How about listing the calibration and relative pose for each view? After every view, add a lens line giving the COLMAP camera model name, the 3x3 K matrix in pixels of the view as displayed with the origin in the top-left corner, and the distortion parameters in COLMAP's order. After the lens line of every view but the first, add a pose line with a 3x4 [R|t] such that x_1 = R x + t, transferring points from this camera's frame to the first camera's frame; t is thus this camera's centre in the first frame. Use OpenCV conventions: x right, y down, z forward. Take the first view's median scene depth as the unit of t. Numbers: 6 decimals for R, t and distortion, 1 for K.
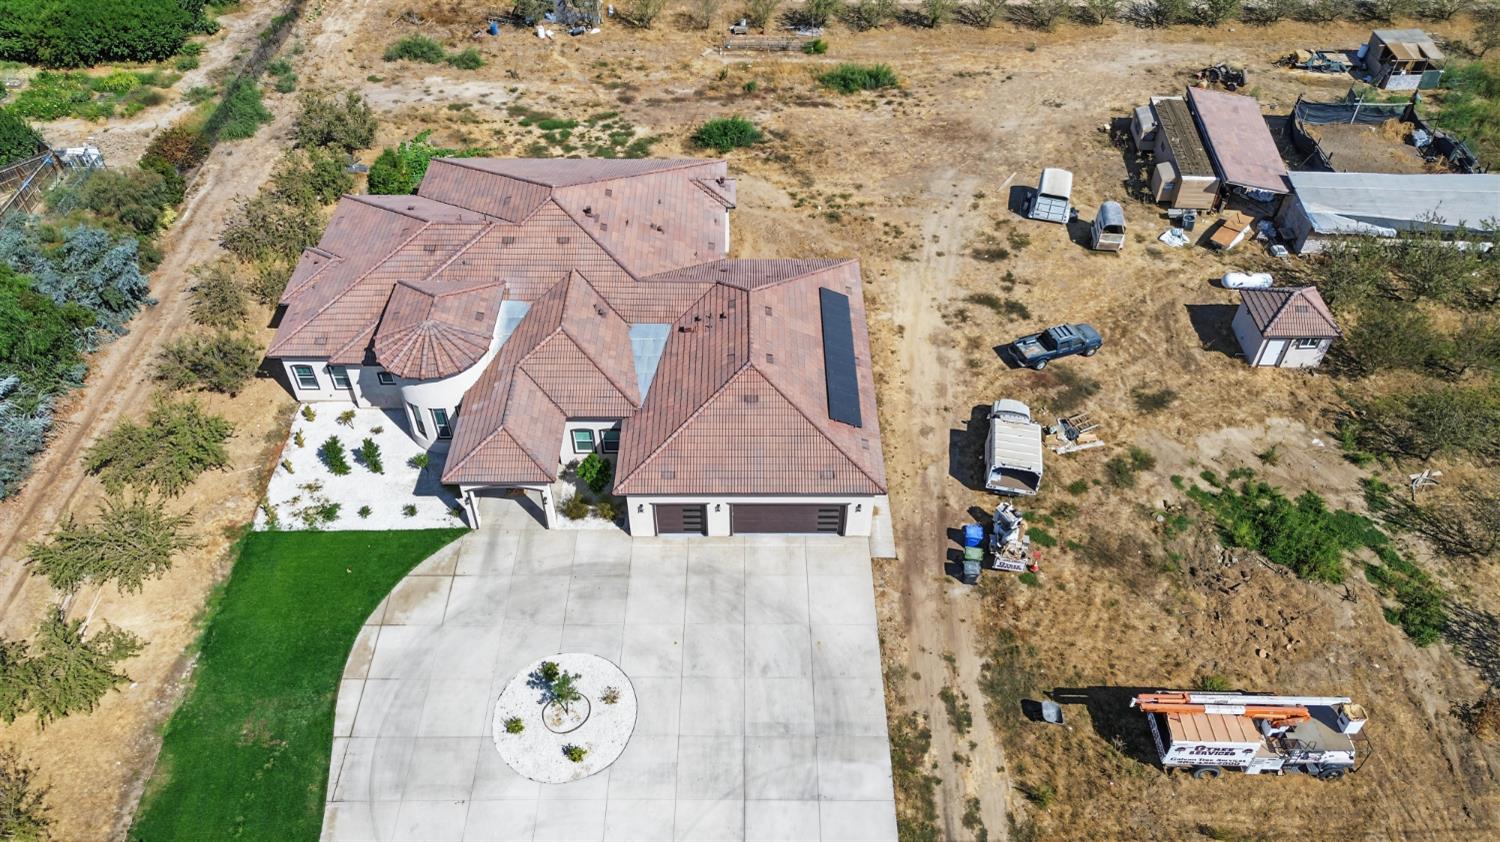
lens RADIAL K [[1059.9, 0, 748.4], [0, 1059.9, 421.9], [0, 0, 1]] dist [0.071324, -0.065066]
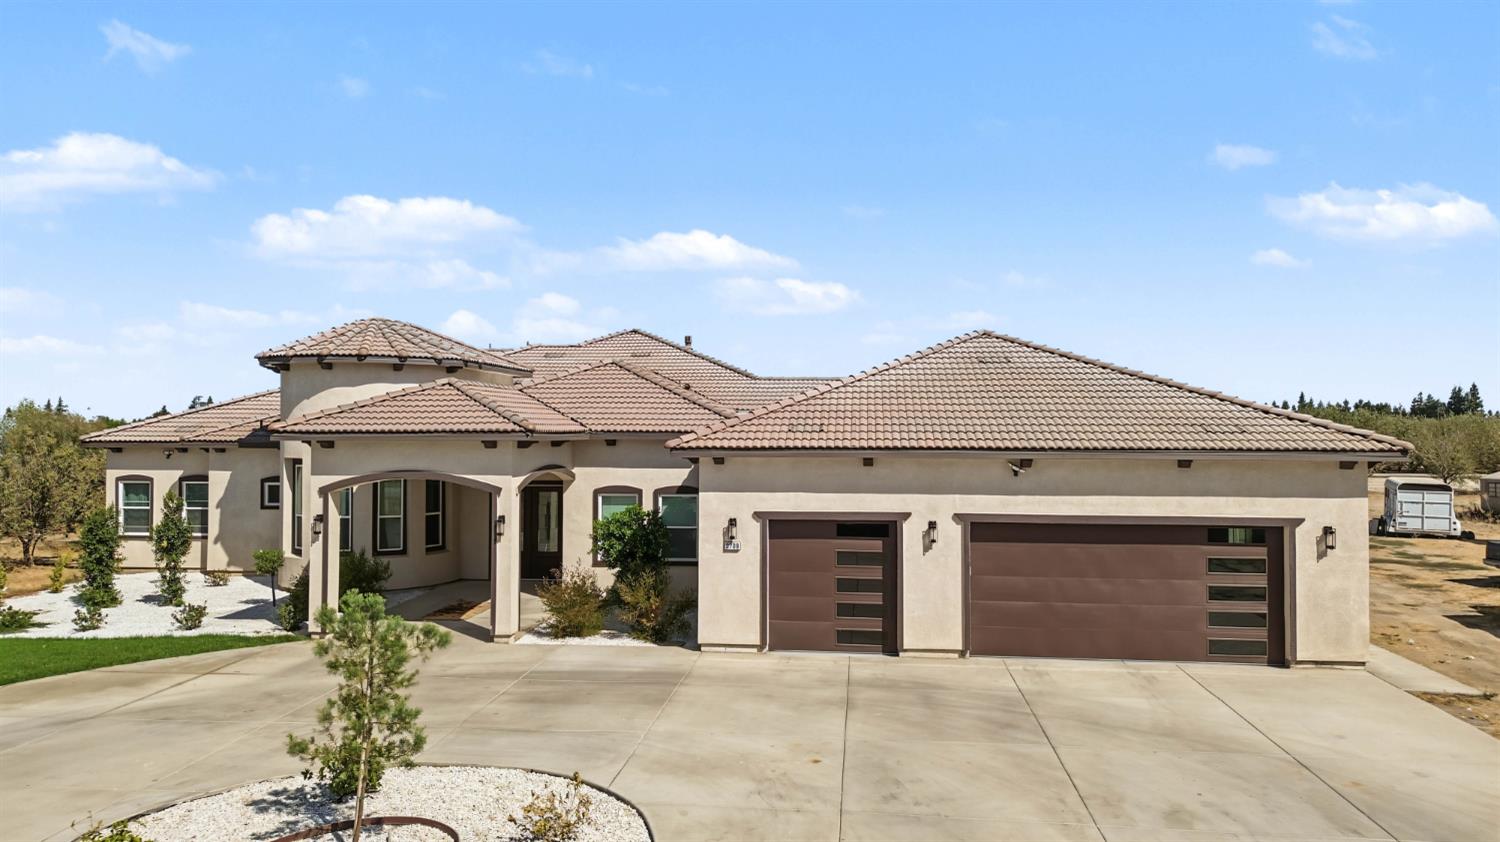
lens RADIAL K [[1059.9, 0, 749.4], [0, 1059.9, 420.4], [0, 0, 1]] dist [0.071324, -0.065066]
pose [[0.994166, -0.002474, -0.107834, -0.044657], [-0.074869, 0.703849, -0.706393, 0.279649], [0.077646, 0.710346, 0.699557, 0.593425]]
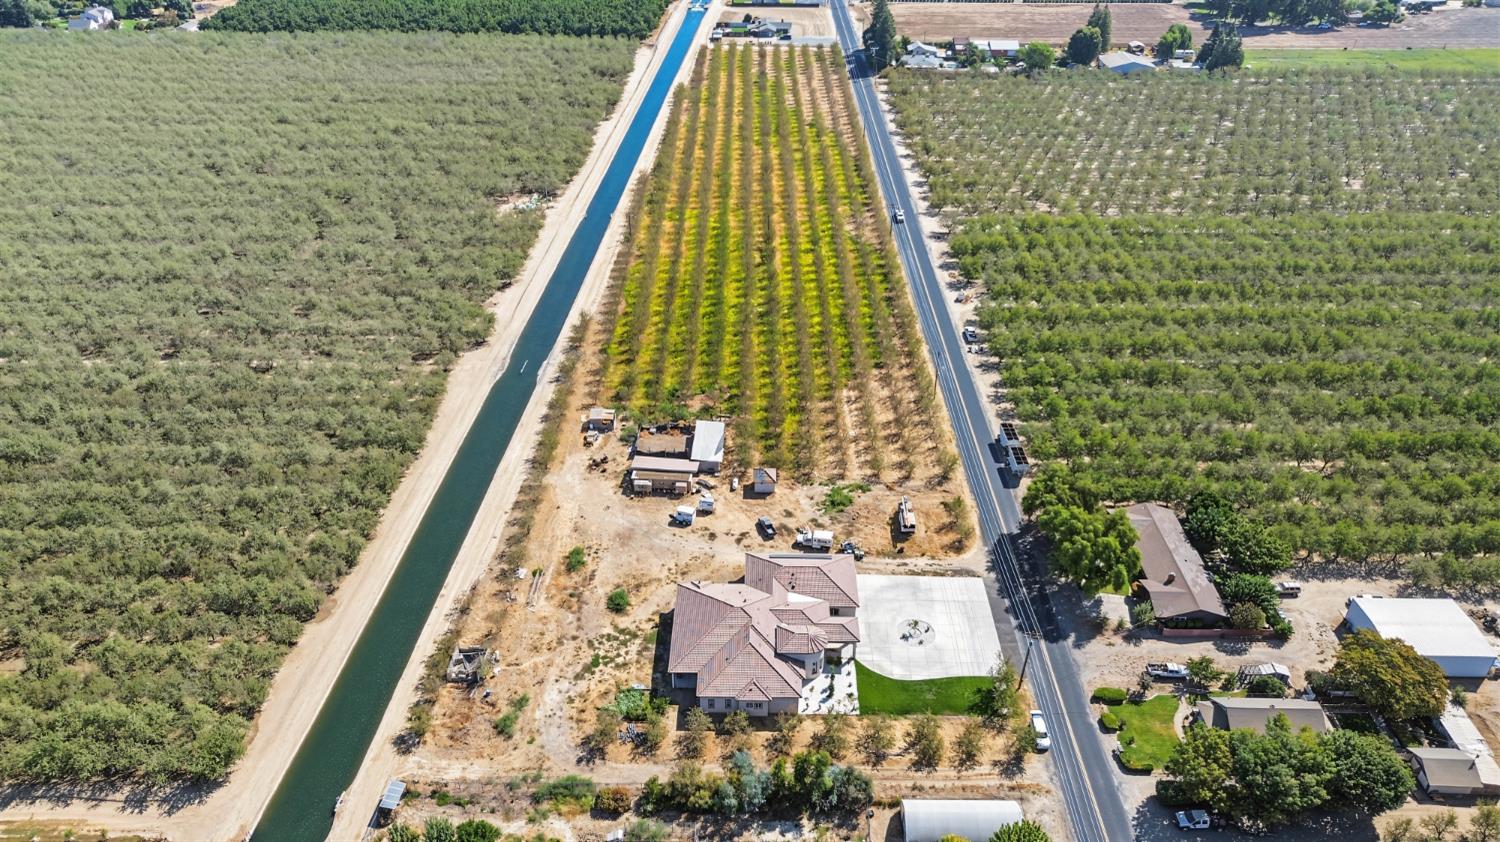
lens RADIAL K [[1059.9, 0, 756.0], [0, 1059.9, 416.4], [0, 0, 1]] dist [0.071324, -0.065066]
pose [[0.013400, -0.541093, 0.840856, -2.206814], [0.701524, 0.604321, 0.377703, -1.507131], [-0.712520, 0.584819, 0.387688, -0.367957]]
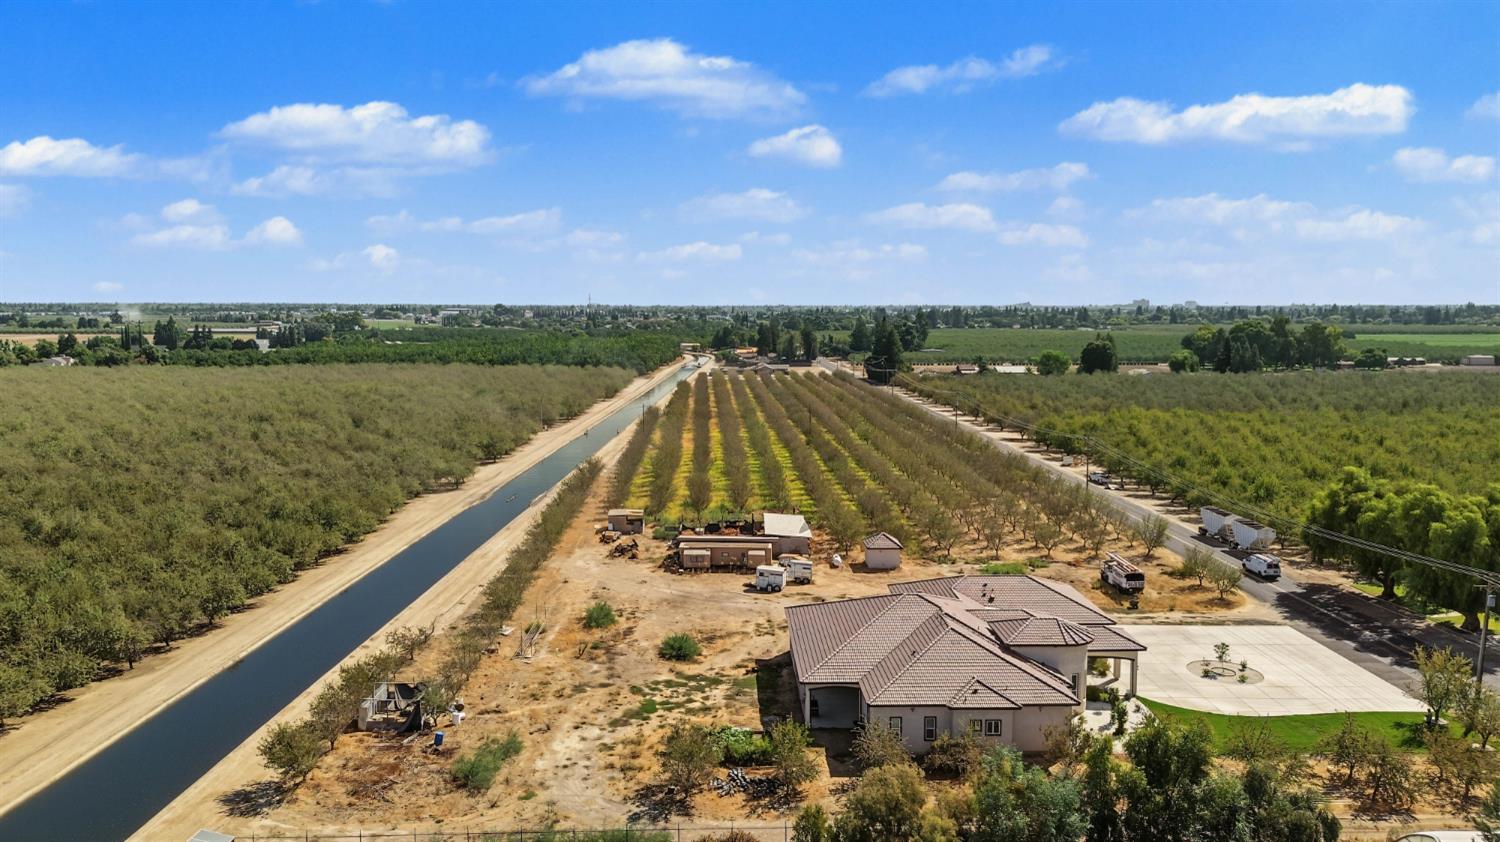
lens RADIAL K [[1059.9, 0, 756.6], [0, 1059.9, 422.1], [0, 0, 1]] dist [0.071324, -0.065066]
pose [[-0.030068, -0.114110, 0.993013, -1.635486], [0.703075, 0.703739, 0.102157, -0.693865], [-0.710480, 0.701234, 0.059068, 0.902154]]
